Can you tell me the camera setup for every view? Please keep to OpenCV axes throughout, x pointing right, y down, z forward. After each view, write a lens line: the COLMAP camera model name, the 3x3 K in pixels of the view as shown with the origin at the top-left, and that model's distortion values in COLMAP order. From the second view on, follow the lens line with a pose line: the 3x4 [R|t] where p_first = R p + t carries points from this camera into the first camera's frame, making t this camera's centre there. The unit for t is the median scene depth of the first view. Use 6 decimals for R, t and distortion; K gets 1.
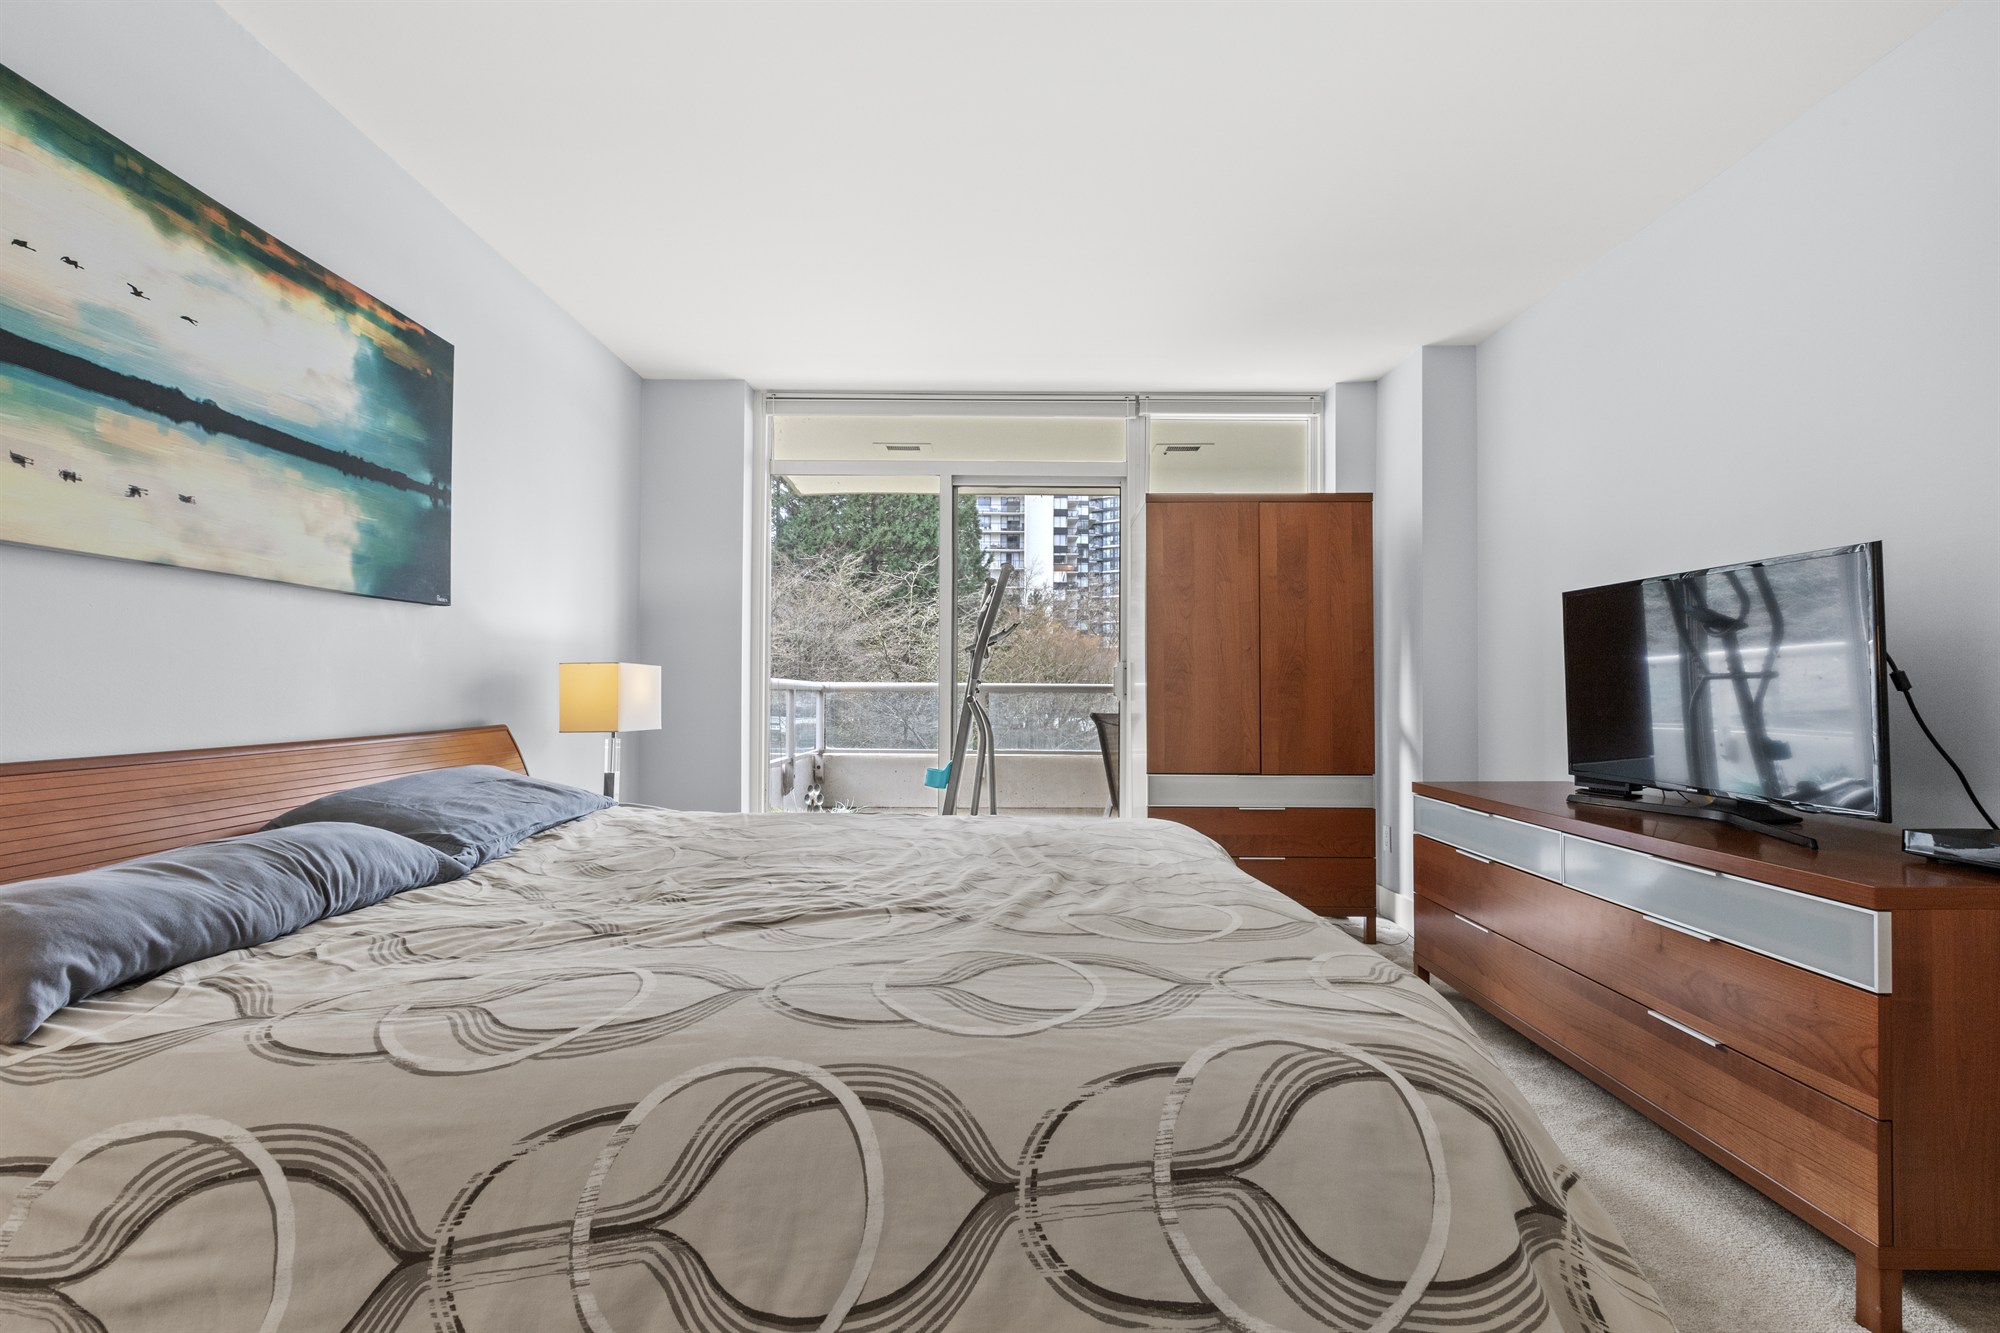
lens RADIAL K [[906.1, 0, 999.6], [0, 906.1, 677.1], [0, 0, 1]] dist [0.002525, -0.000316]
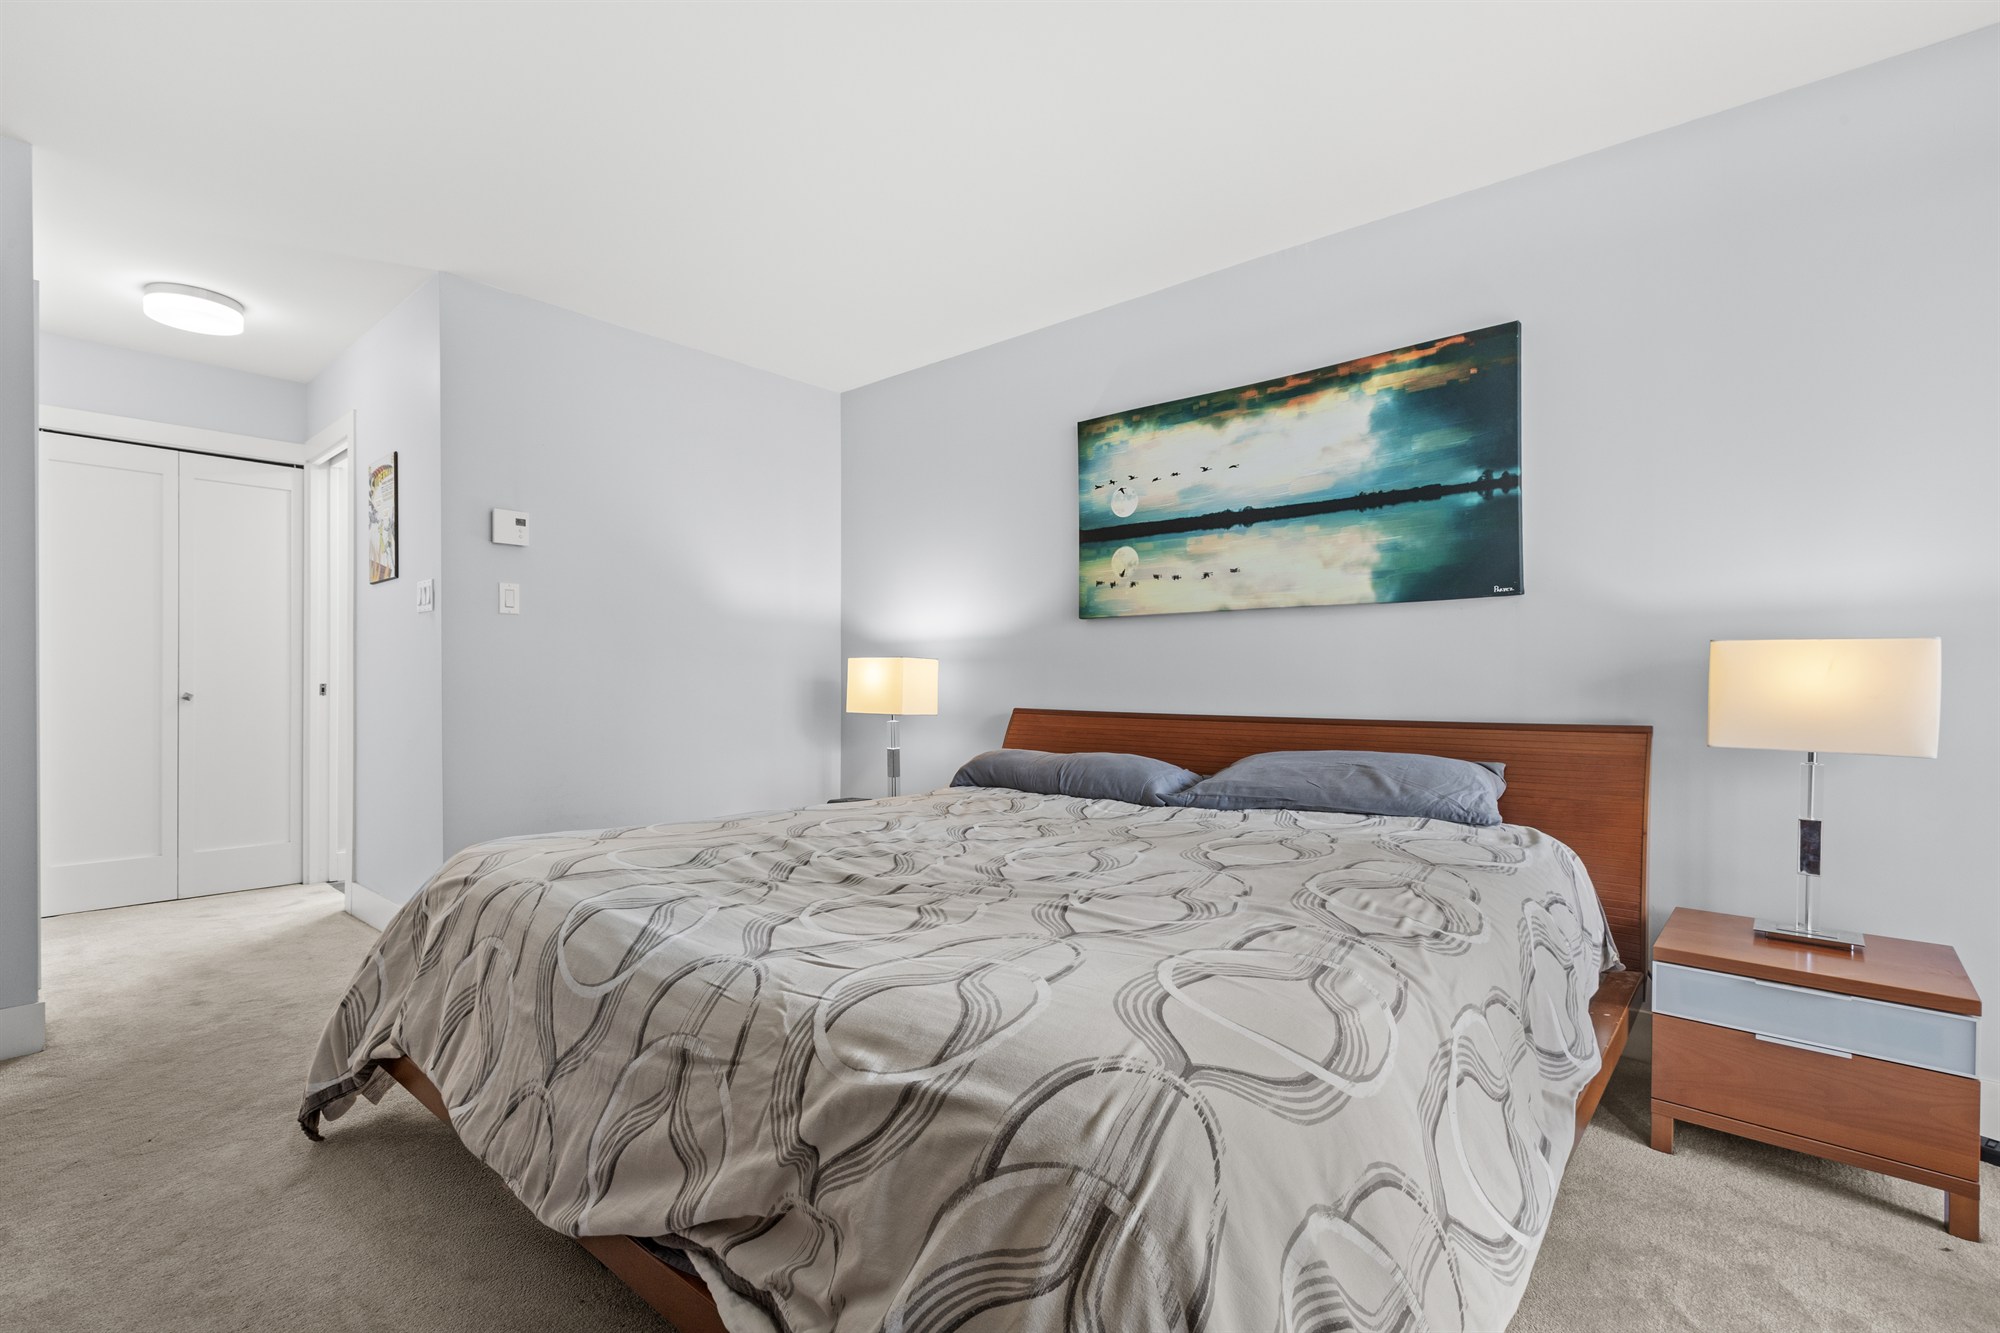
lens RADIAL K [[904.6, 0, 1000.0], [0, 904.6, 666.5], [0, 0, 1]] dist [0.014301, -0.000001]
pose [[-0.653499, -0.017103, -0.756734, 0.579161], [0.004081, 0.999651, -0.026117, 0.024918], [0.756916, -0.020156, -0.653201, 1.483160]]
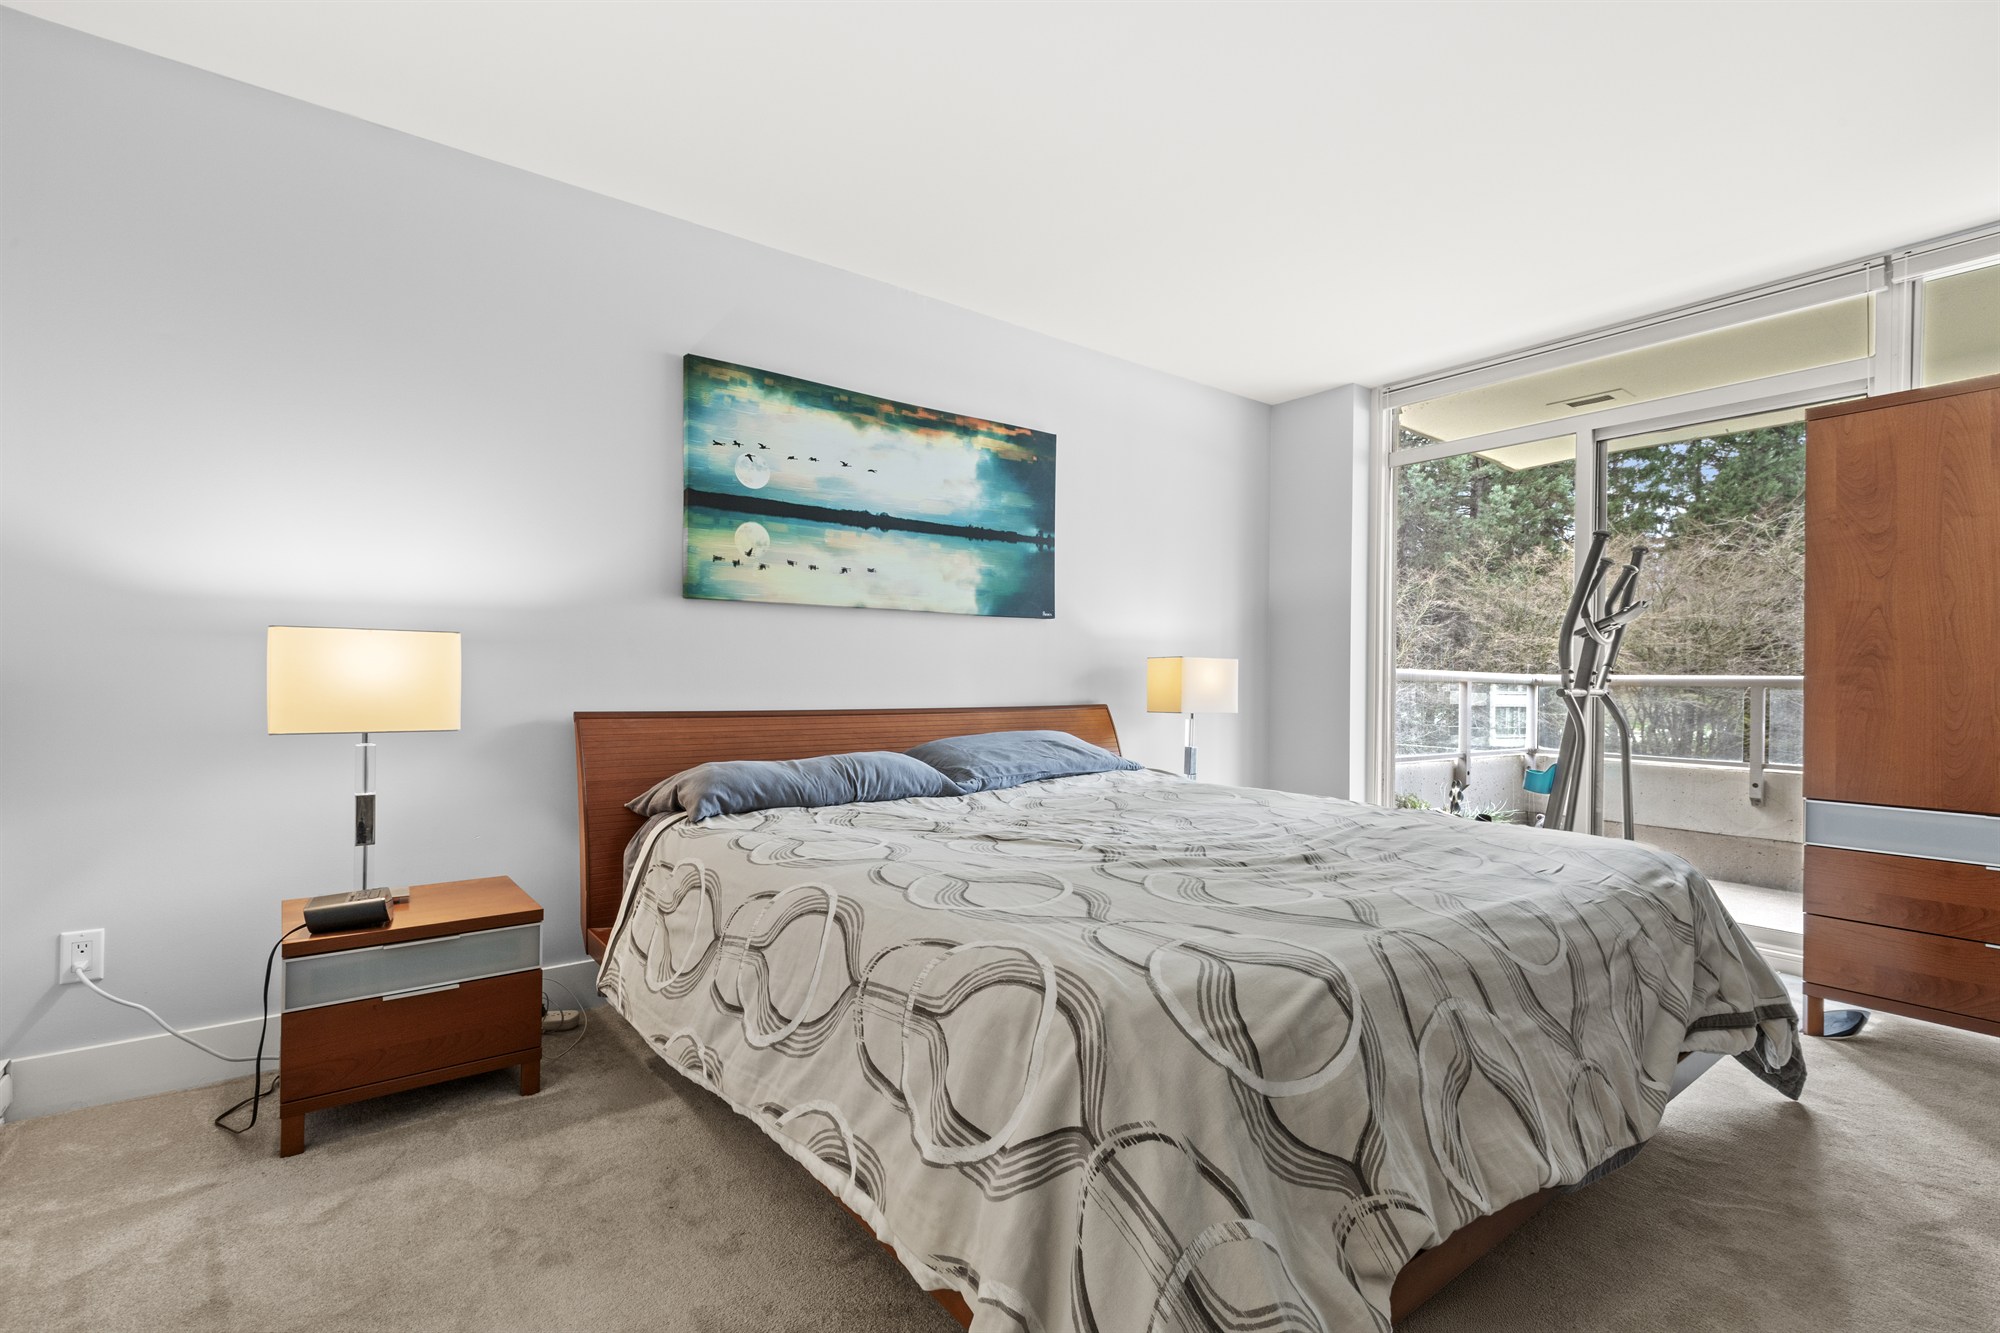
lens RADIAL K [[906.9, 0, 1007.2], [0, 906.9, 668.3], [0, 0, 1]] dist [0.001823, -0.000285]
pose [[0.605454, -0.006275, -0.795856, 0.586199], [0.003171, 0.999980, -0.005471, 0.008289], [0.795874, 0.000789, 0.605461, 0.100836]]
